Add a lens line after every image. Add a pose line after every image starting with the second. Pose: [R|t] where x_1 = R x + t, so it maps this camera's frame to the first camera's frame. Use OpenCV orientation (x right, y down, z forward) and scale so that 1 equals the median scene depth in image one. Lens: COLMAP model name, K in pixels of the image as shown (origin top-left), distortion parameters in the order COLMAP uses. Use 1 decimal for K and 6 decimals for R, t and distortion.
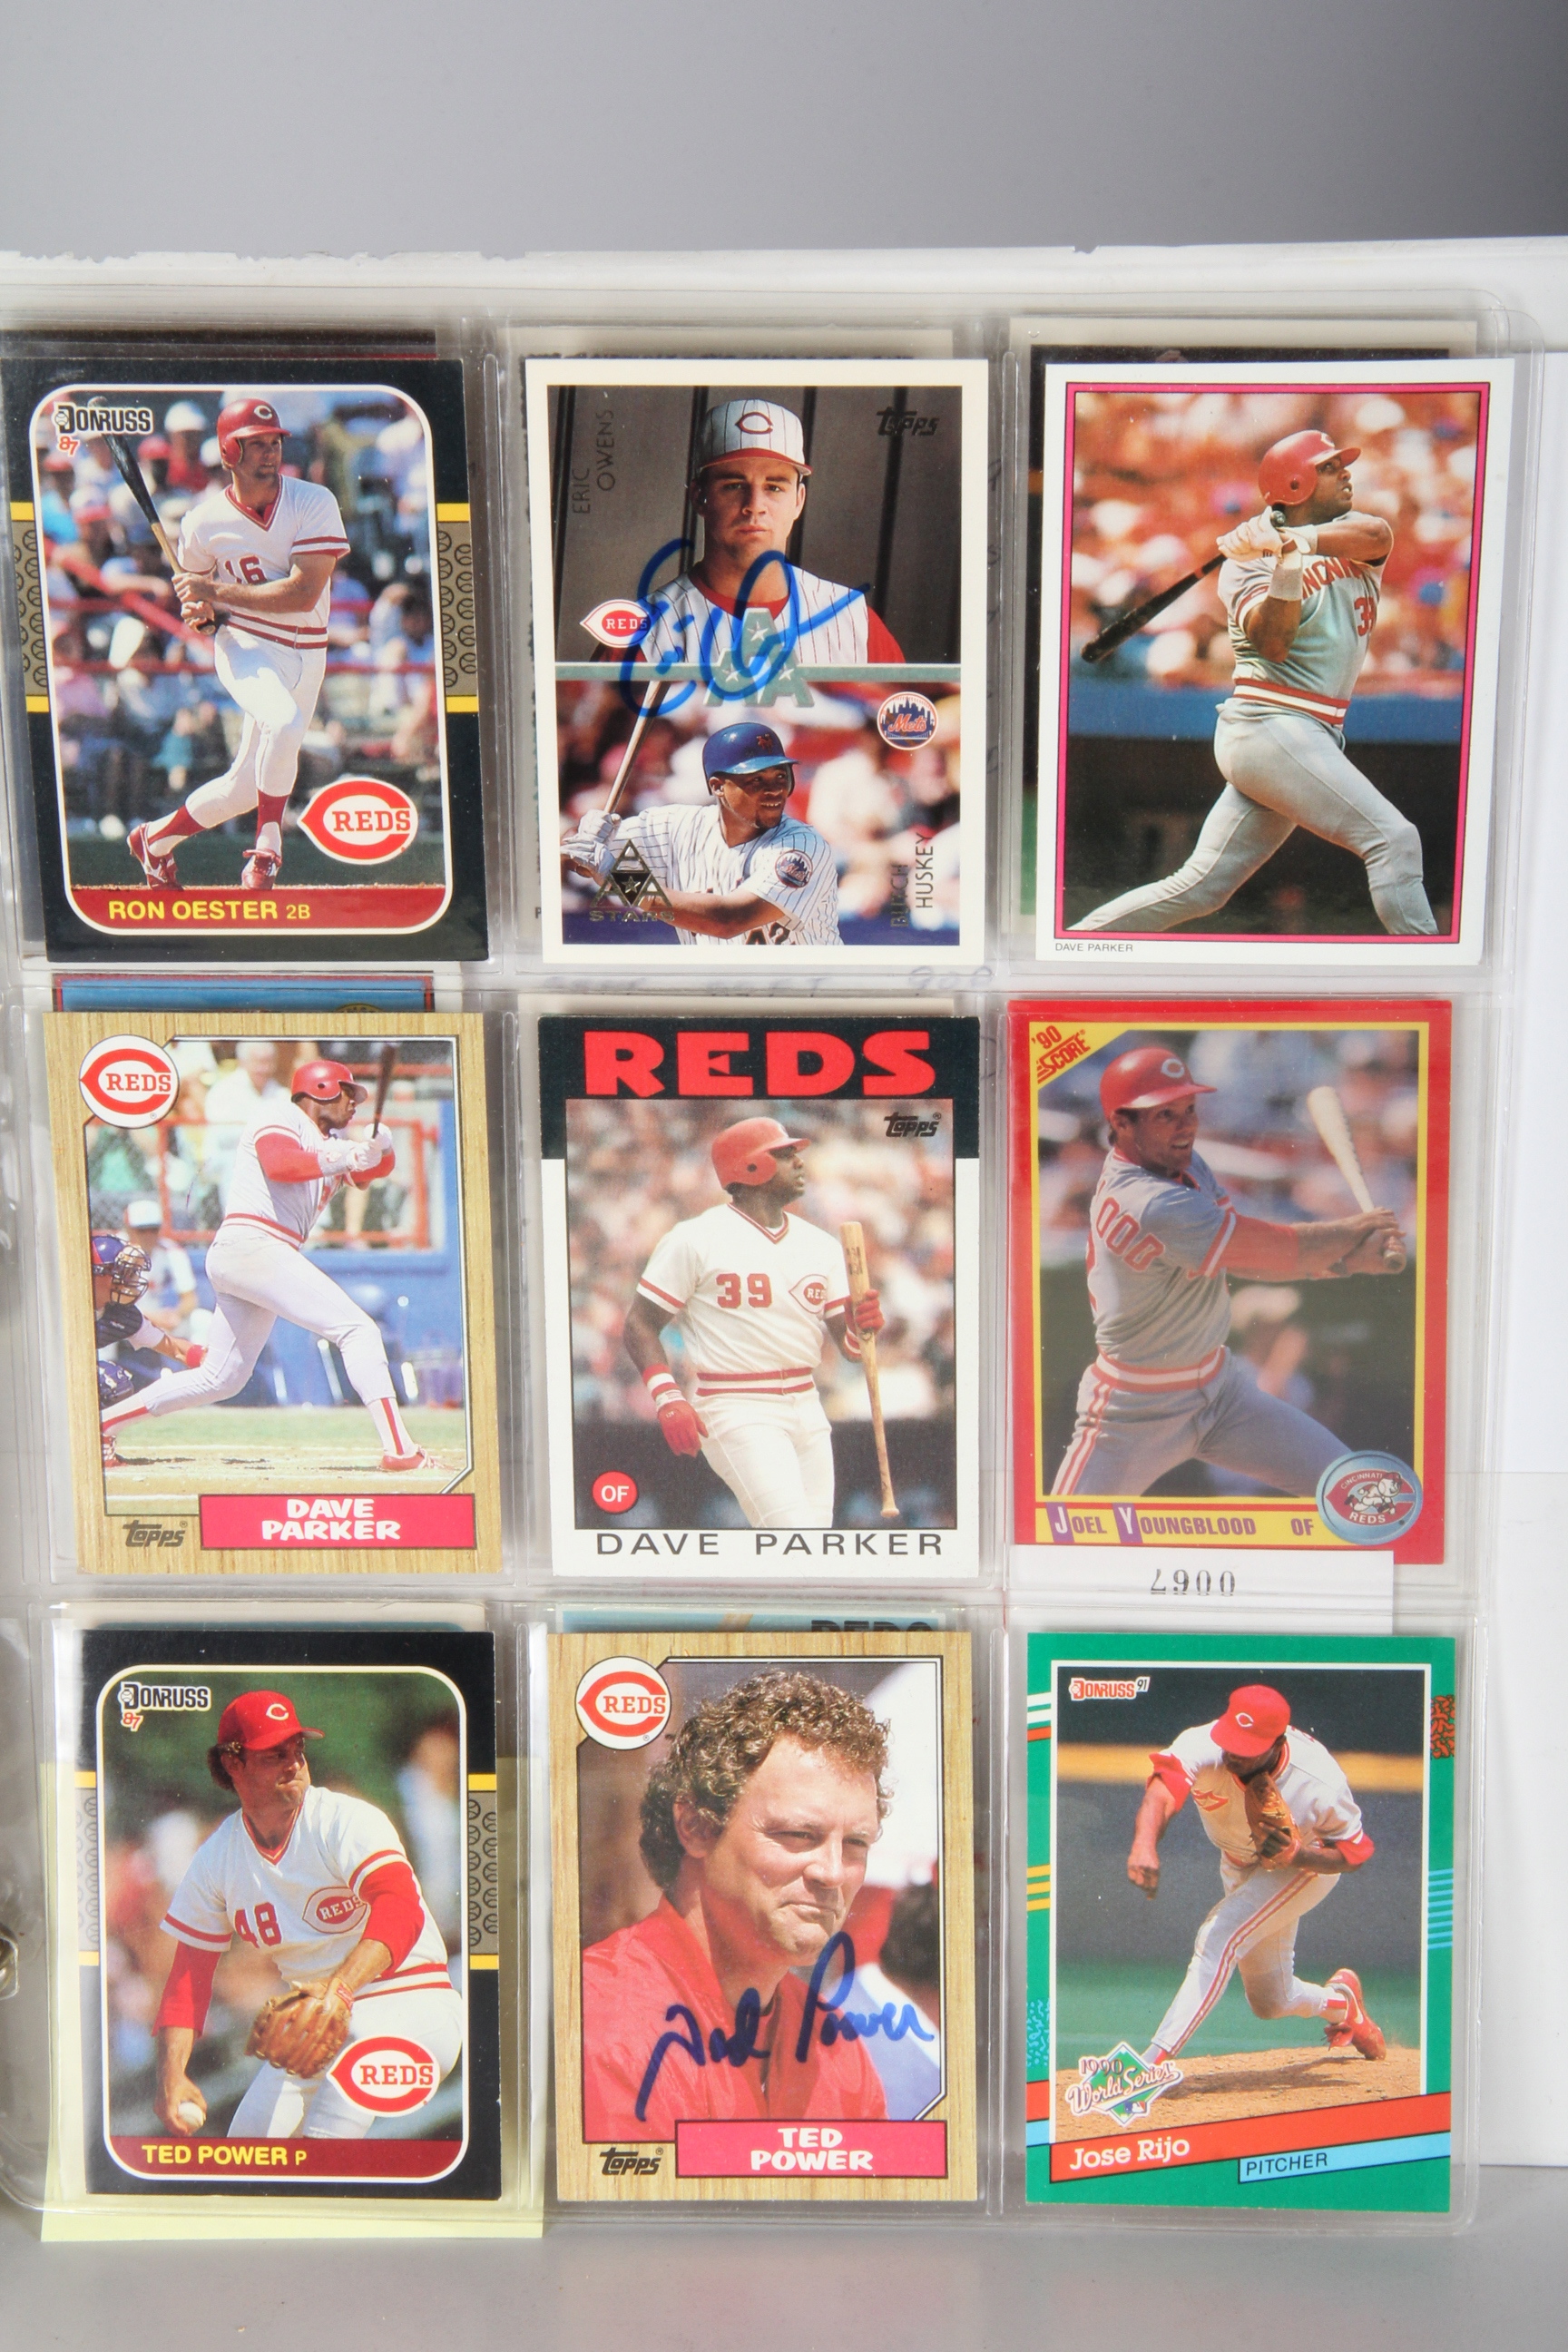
lens RADIAL K [[6626.6, 0, 792.5], [0, 6626.6, 1178.2], [0, 0, 1]] dist [-0.031719, 0.000000]
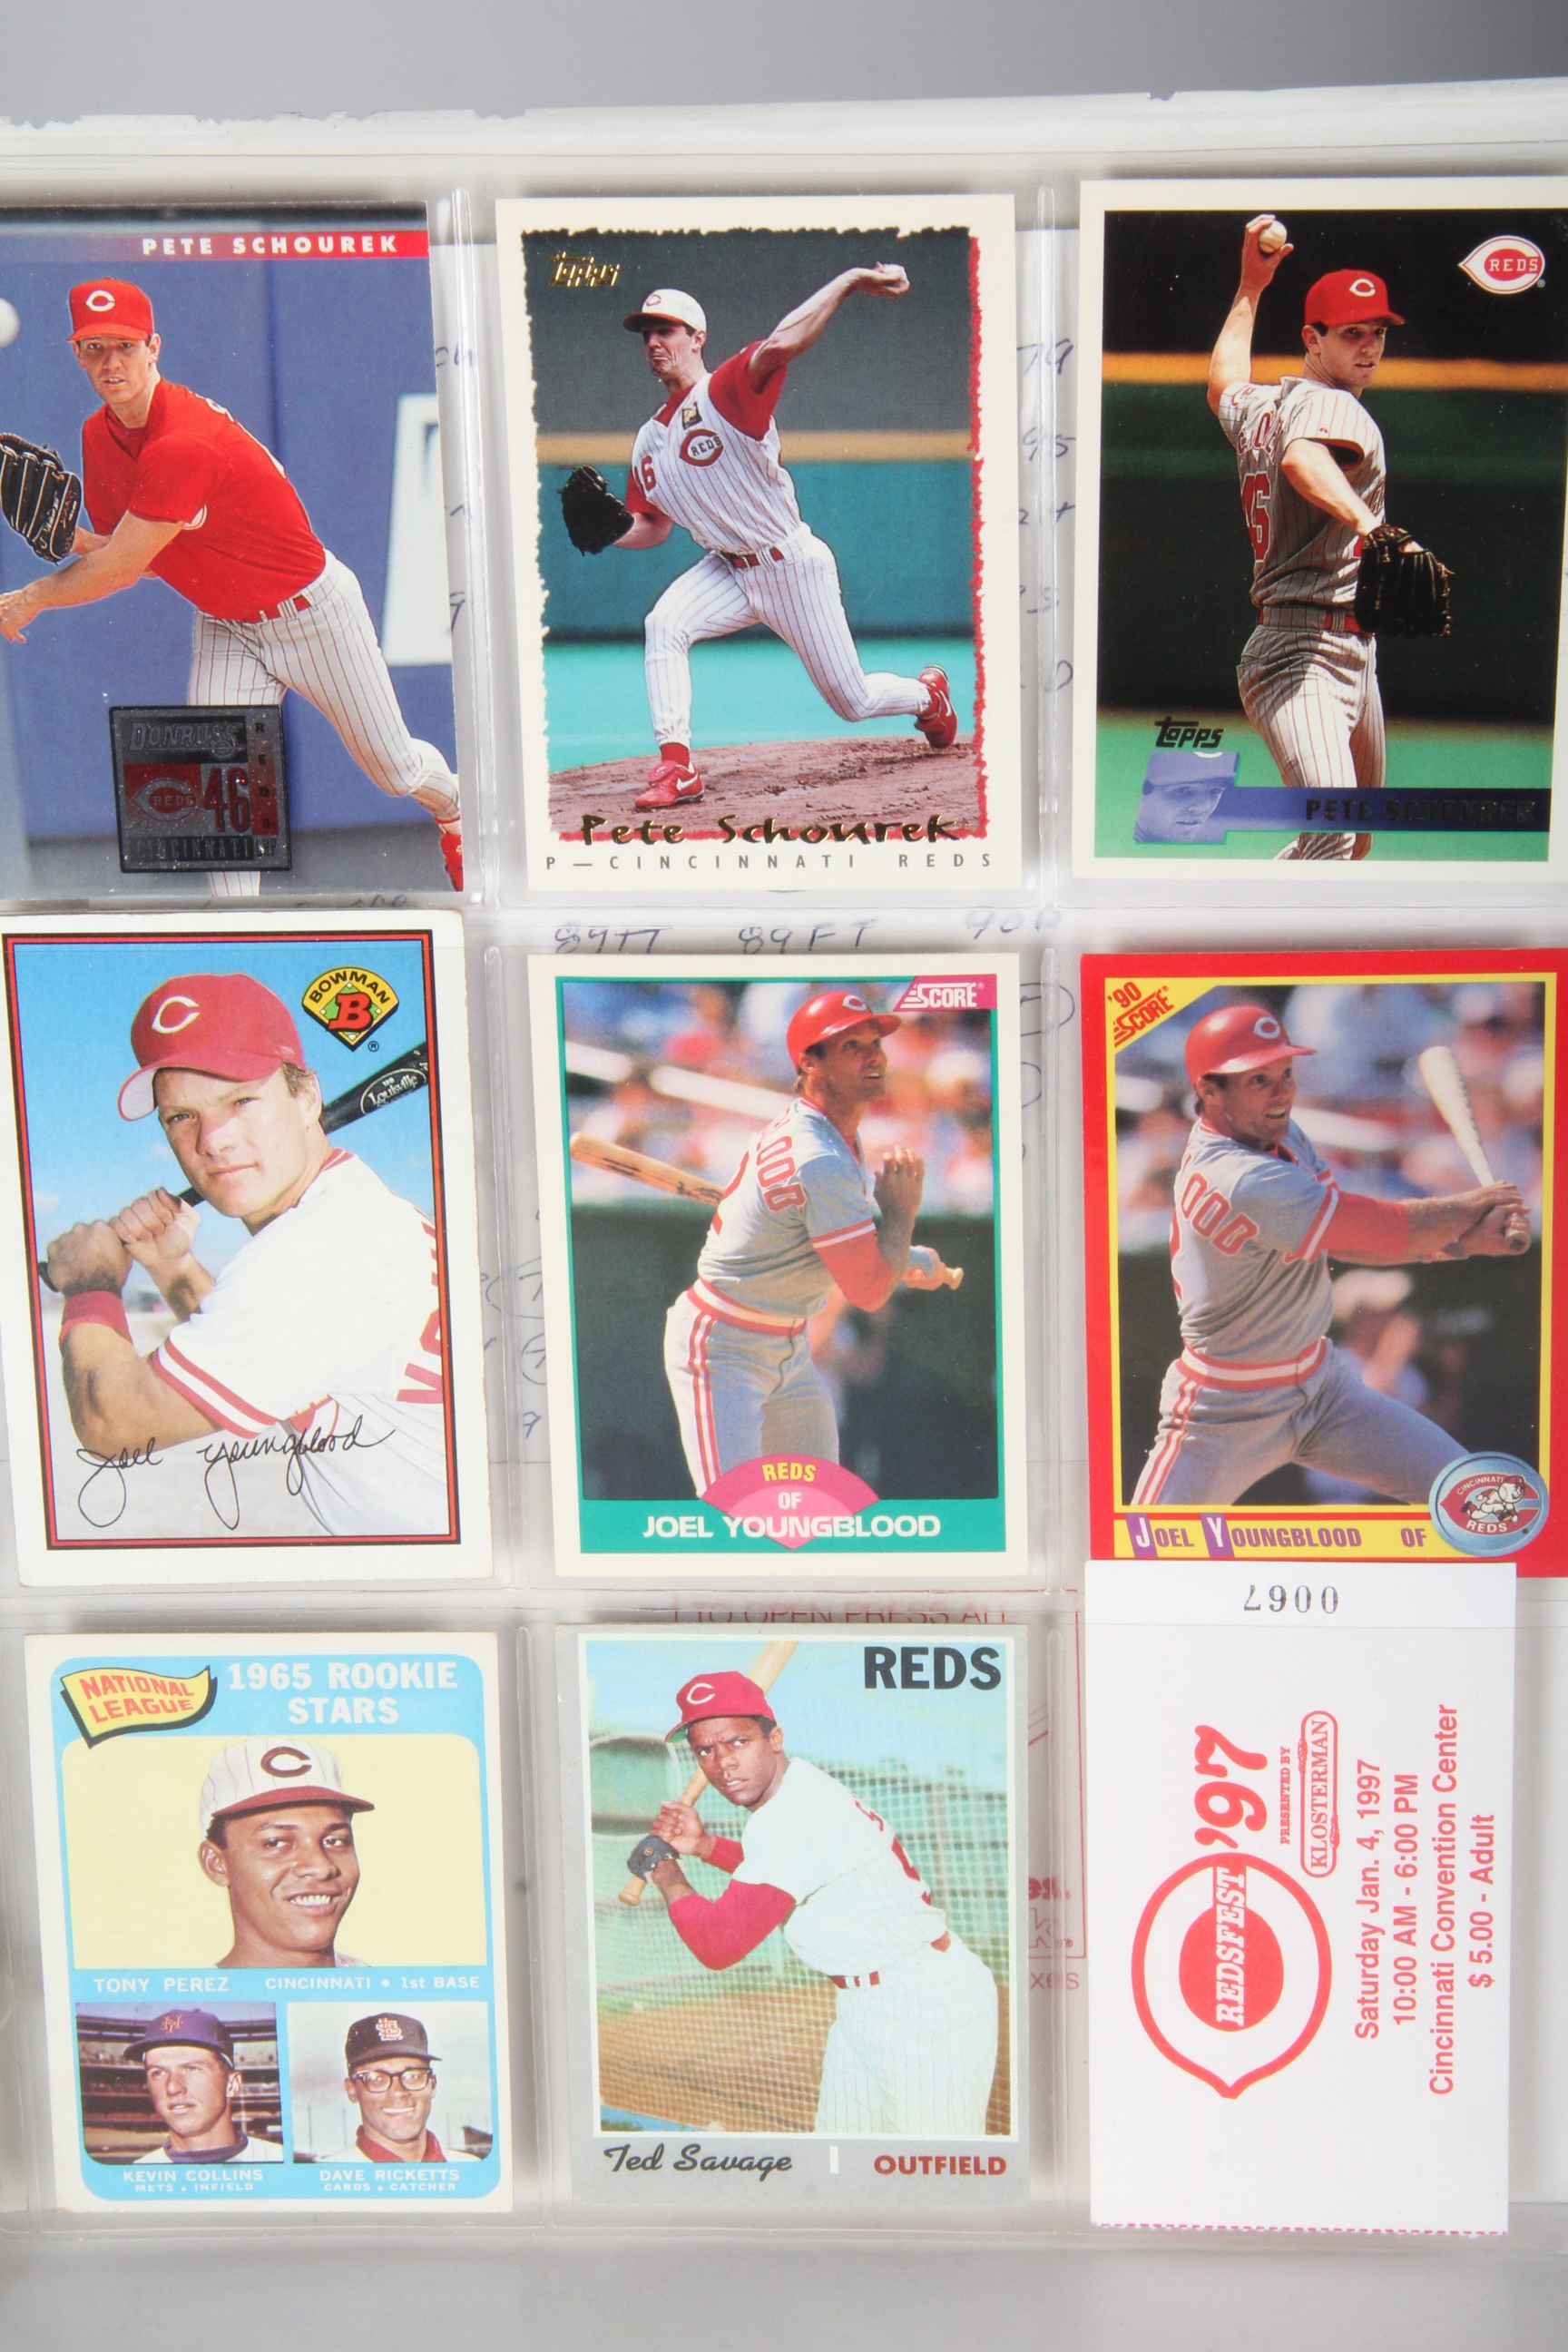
lens RADIAL K [[6626.6, 0, 774.4], [0, 6626.6, 1173.8], [0, 0, 1]] dist [-0.031719, 0.000000]
pose [[0.999953, -0.008450, -0.004833, -0.004241], [0.008712, 0.998343, 0.056882, -0.047785], [0.004345, -0.056921, 0.998369, 0.114675]]
